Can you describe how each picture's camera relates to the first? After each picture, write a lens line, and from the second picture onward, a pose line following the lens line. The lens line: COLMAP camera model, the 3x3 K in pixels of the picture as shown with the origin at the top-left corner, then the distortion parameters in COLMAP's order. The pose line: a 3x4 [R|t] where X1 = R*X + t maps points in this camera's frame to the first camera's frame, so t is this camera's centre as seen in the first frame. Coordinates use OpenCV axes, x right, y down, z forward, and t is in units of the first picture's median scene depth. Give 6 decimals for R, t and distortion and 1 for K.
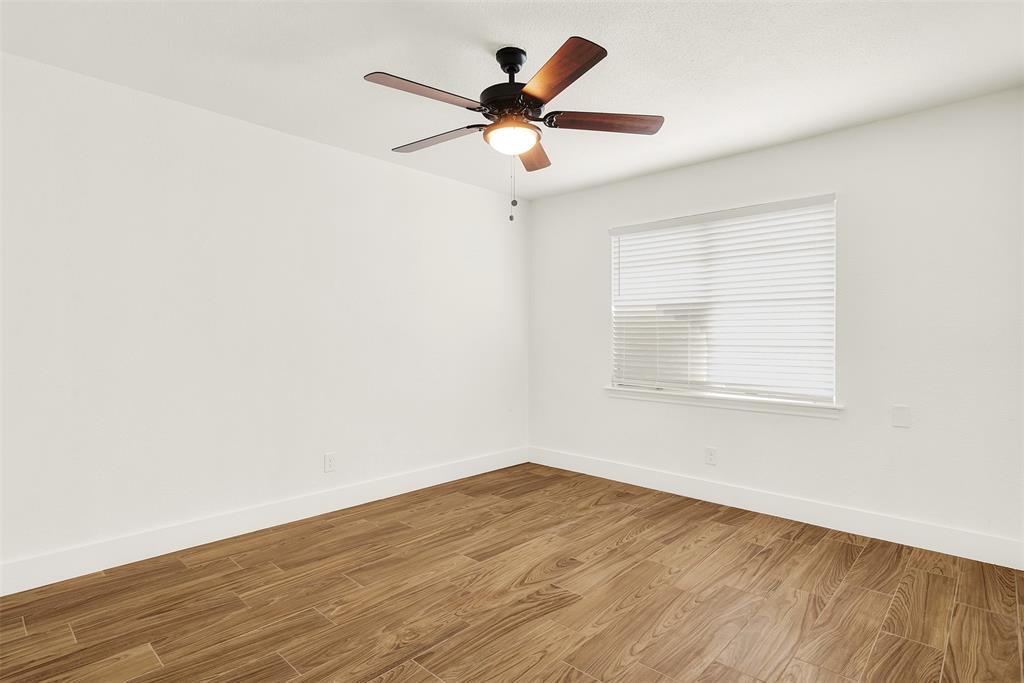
lens RADIAL K [[535.8, 0, 511.4], [0, 535.8, 337.5], [0, 0, 1]] dist [-0.013027, 0.005200]
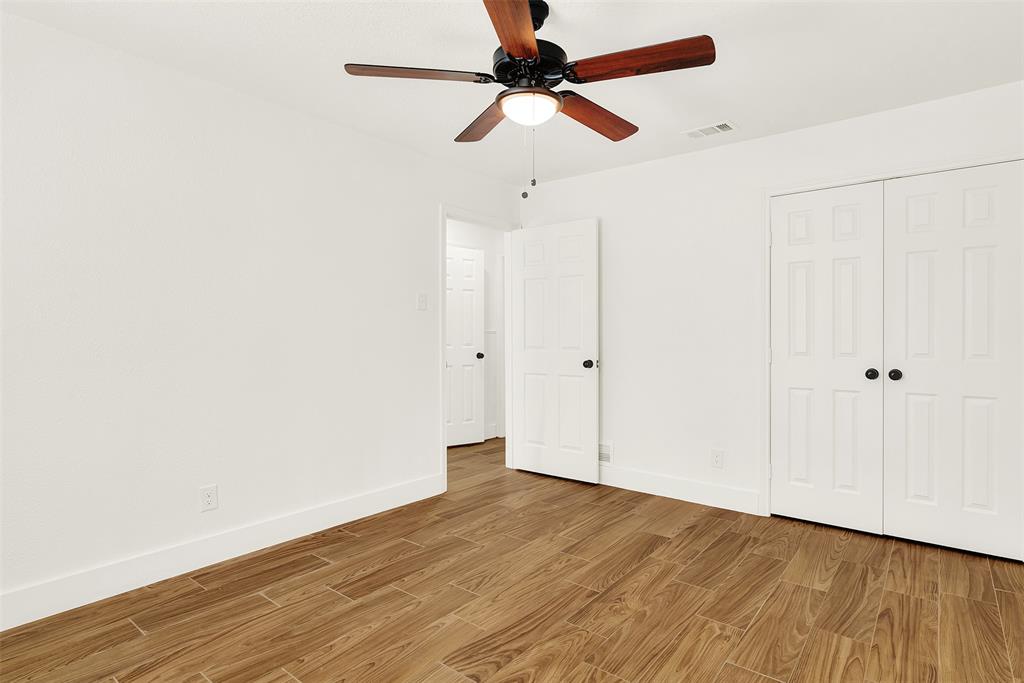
lens RADIAL K [[535.8, 0, 512.6], [0, 535.8, 339.1], [0, 0, 1]] dist [-0.013027, 0.005200]
pose [[-0.998001, -0.001982, -0.063160, 0.087636], [-0.003020, 0.999862, 0.016339, -0.006392], [0.063119, 0.016498, -0.997870, 1.959228]]
